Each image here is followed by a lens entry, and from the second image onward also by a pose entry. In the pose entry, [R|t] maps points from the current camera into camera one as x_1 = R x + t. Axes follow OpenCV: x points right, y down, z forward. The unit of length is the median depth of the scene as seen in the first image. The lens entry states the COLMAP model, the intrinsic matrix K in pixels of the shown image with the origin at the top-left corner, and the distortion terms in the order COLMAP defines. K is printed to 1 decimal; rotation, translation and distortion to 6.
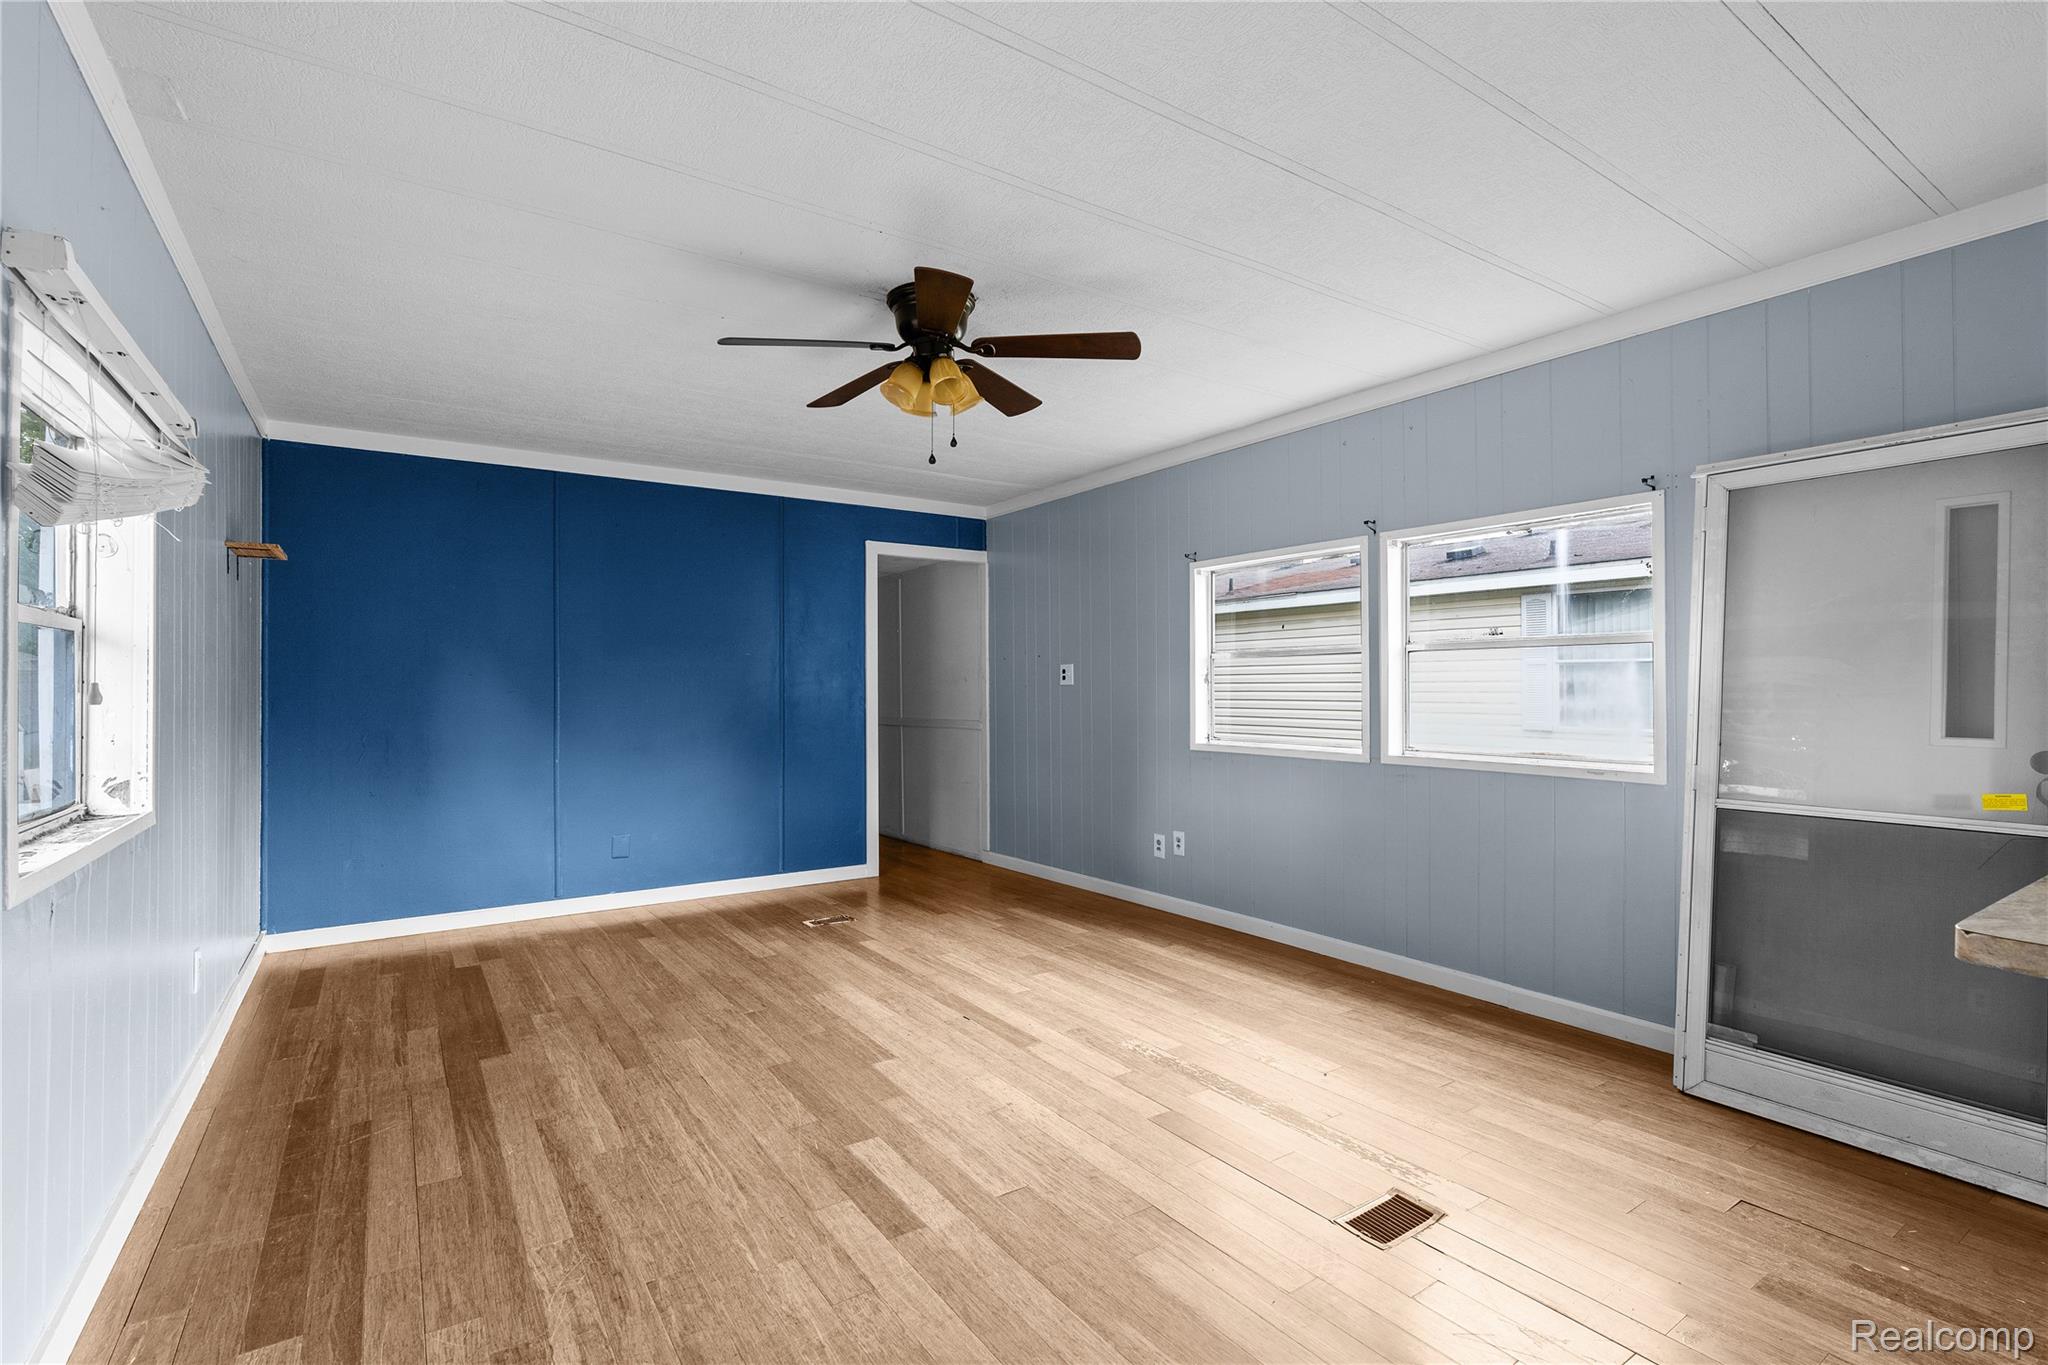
lens RADIAL K [[946.4, 0, 1026.6], [0, 946.4, 679.0], [0, 0, 1]] dist [-0.007794, 0.000853]
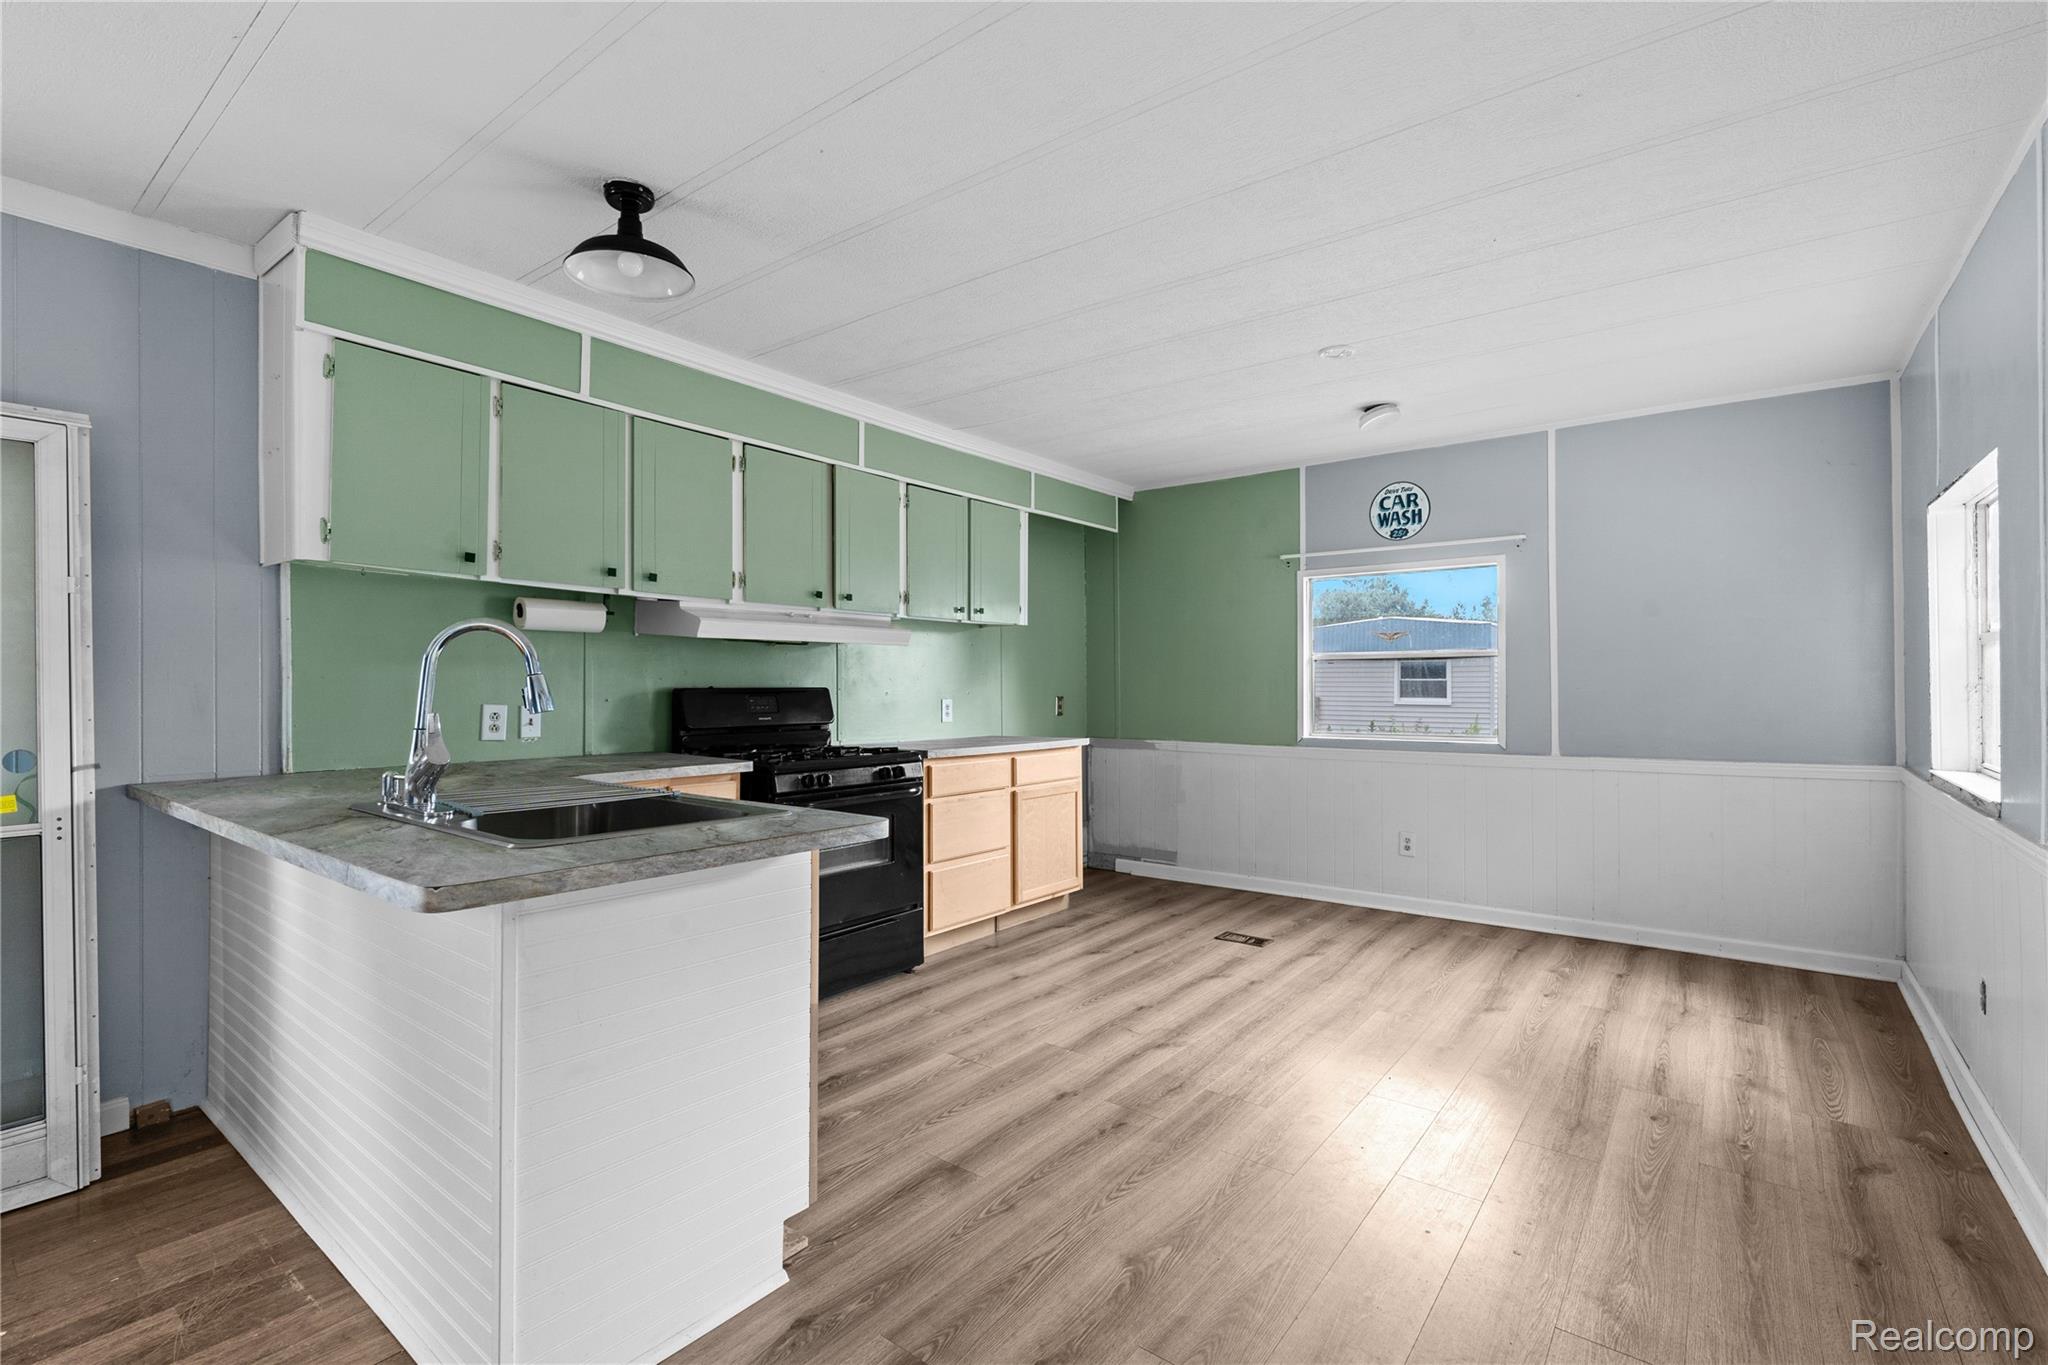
lens RADIAL K [[921.6, 0, 1015.6], [0, 921.6, 676.2], [0, 0, 1]] dist [-0.000501, 0.000318]
pose [[-0.304894, 0.004147, 0.952377, -0.075720], [-0.007328, 0.999951, -0.006700, -0.001398], [-0.952358, -0.009022, -0.304848, 0.128960]]
